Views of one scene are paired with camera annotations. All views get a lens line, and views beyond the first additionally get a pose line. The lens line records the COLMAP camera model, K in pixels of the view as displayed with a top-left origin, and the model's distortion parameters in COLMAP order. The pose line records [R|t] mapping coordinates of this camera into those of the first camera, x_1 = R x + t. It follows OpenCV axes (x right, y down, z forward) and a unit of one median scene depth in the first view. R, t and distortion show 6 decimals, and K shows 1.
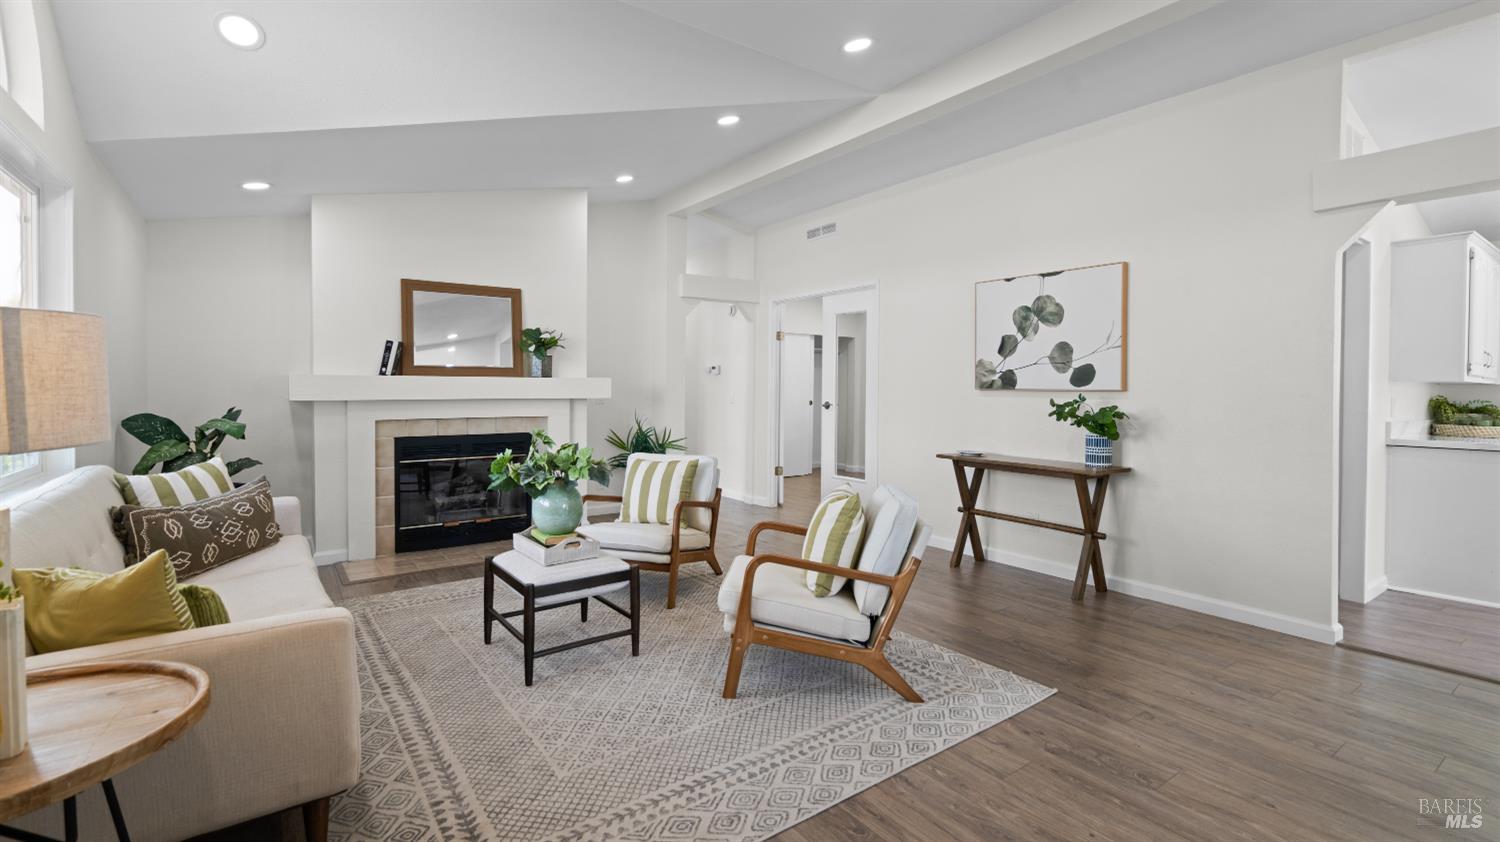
lens RADIAL K [[672.4, 0, 748.9], [0, 672.4, 395.6], [0, 0, 1]] dist [-0.002340, 0.000858]
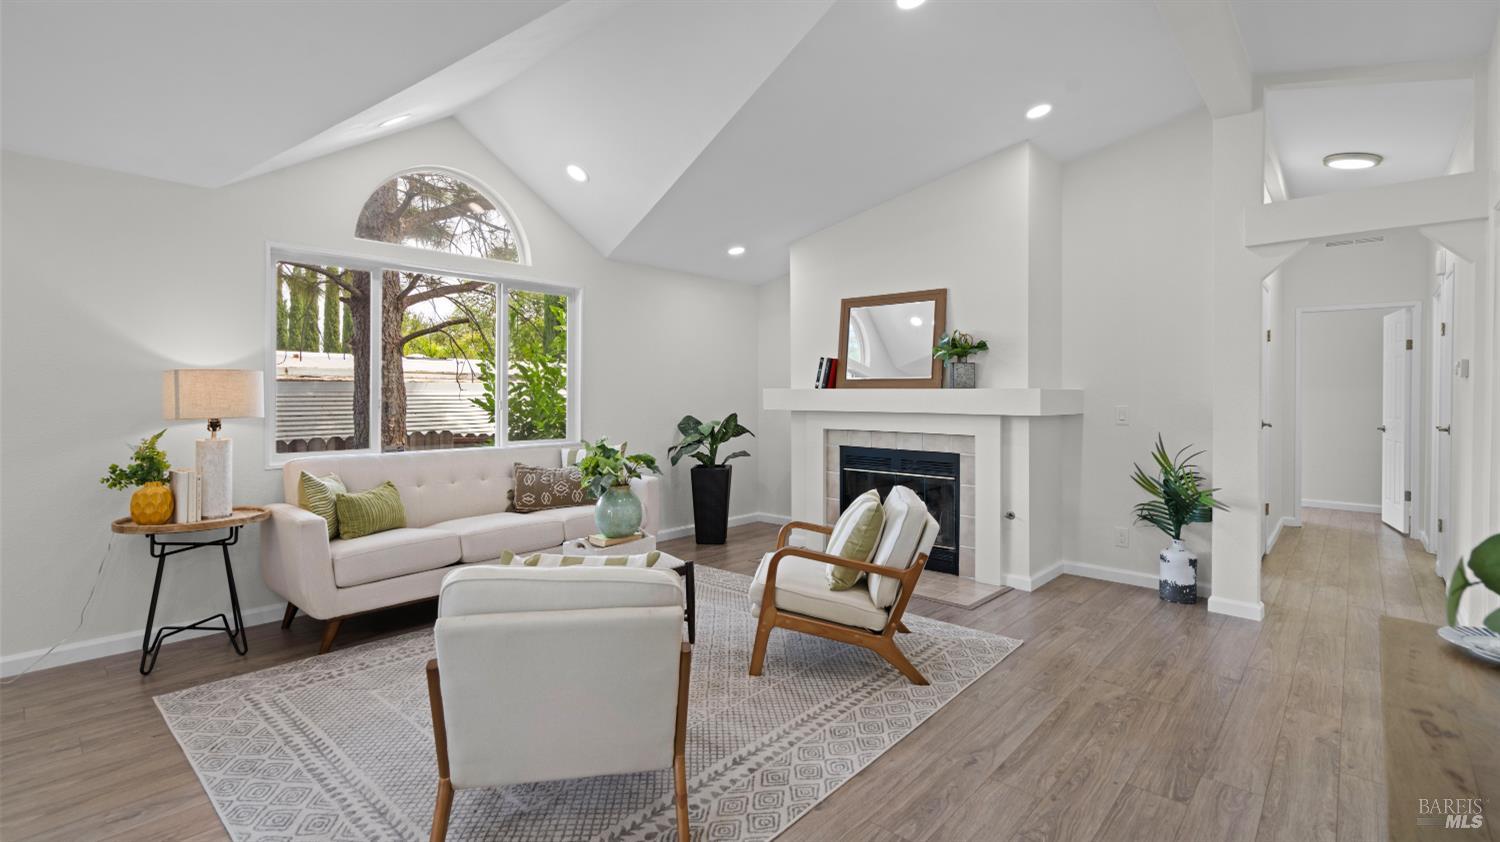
lens RADIAL K [[672.4, 0, 748.9], [0, 672.4, 395.6], [0, 0, 1]] dist [-0.002340, 0.000858]
pose [[0.216346, -0.002689, -0.976313, 0.553918], [-0.017502, 0.999825, -0.006632, -0.009923], [0.976160, 0.018522, 0.216261, 0.674162]]
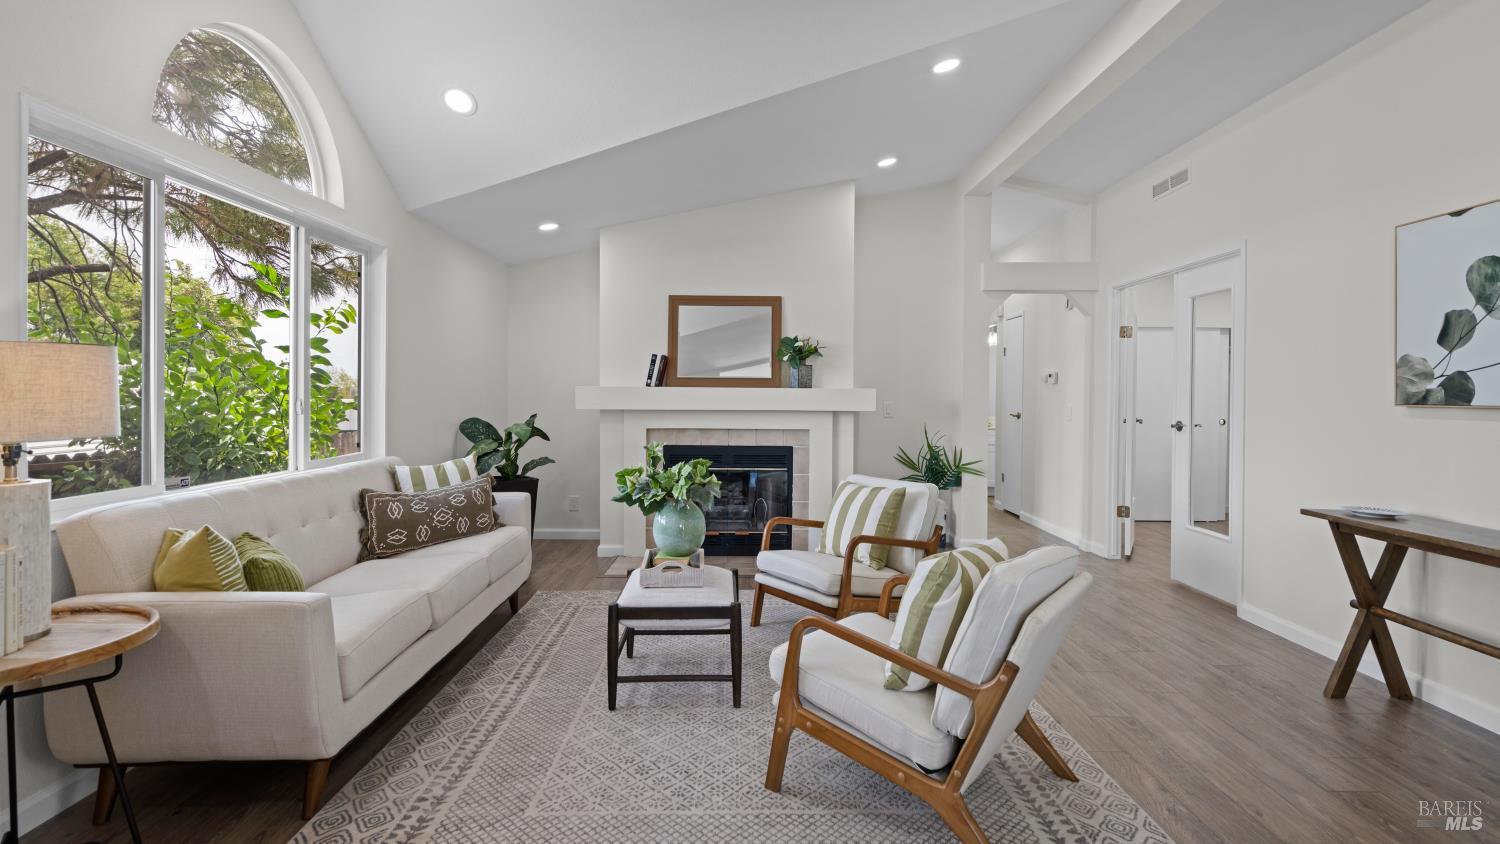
lens RADIAL K [[713.9, 0, 747.9], [0, 713.9, 394.2], [0, 0, 1]] dist [-0.001400, 0.004506]
pose [[0.815551, 0.000885, -0.578684, 0.257302], [-0.011709, 0.999819, -0.014973, -0.003428], [0.578566, 0.018987, 0.815414, 0.167599]]
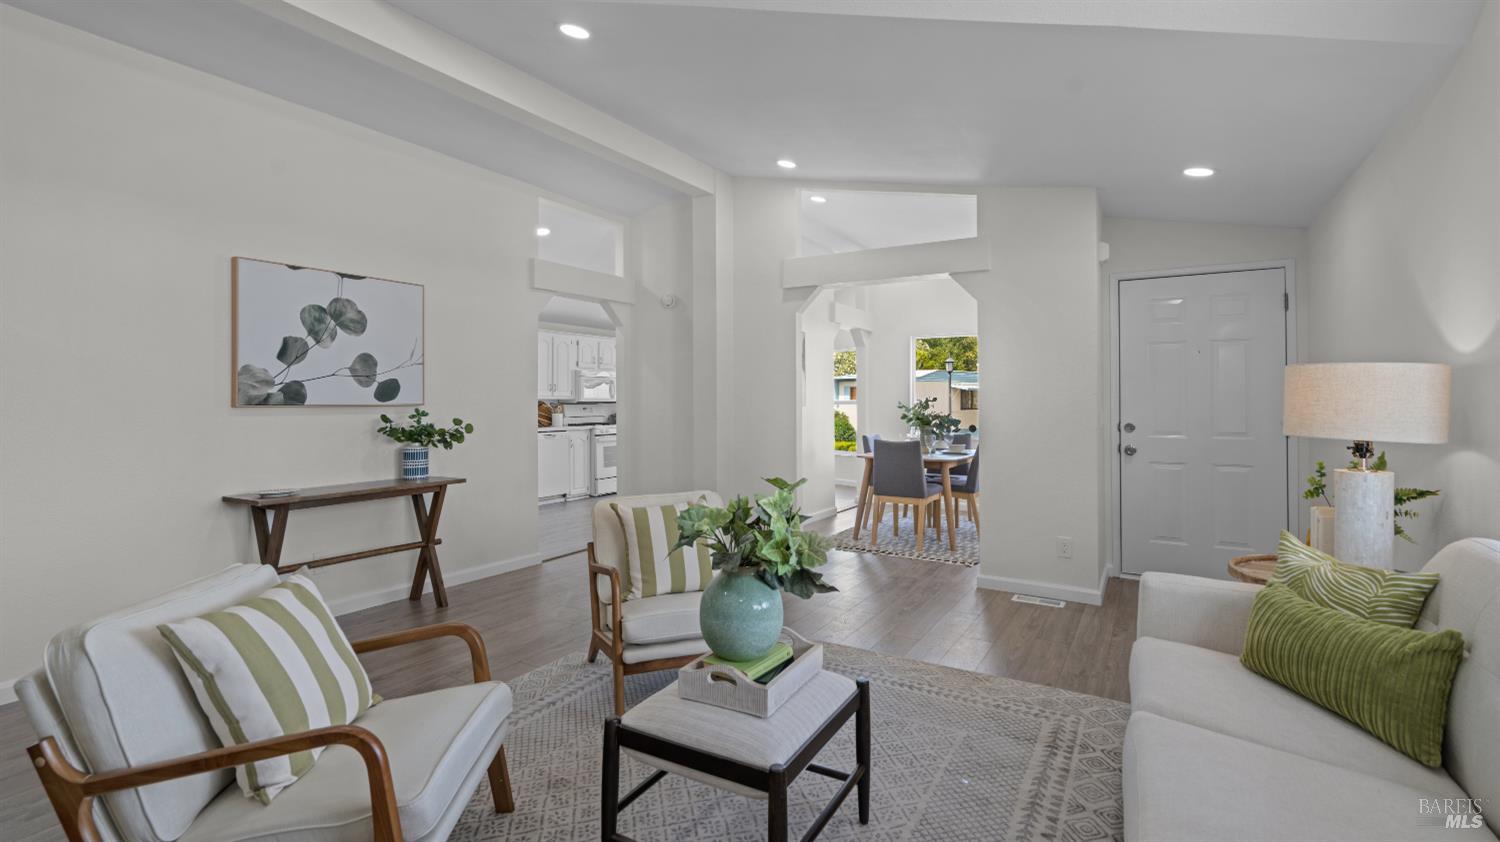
lens RADIAL K [[672.4, 0, 748.9], [0, 672.4, 395.6], [0, 0, 1]] dist [-0.002340, 0.000858]
pose [[-0.393879, 0.002788, 0.919158, -0.576012], [0.012910, 0.999914, 0.002499, -0.016743], [-0.919071, 0.012851, -0.393881, 0.852764]]
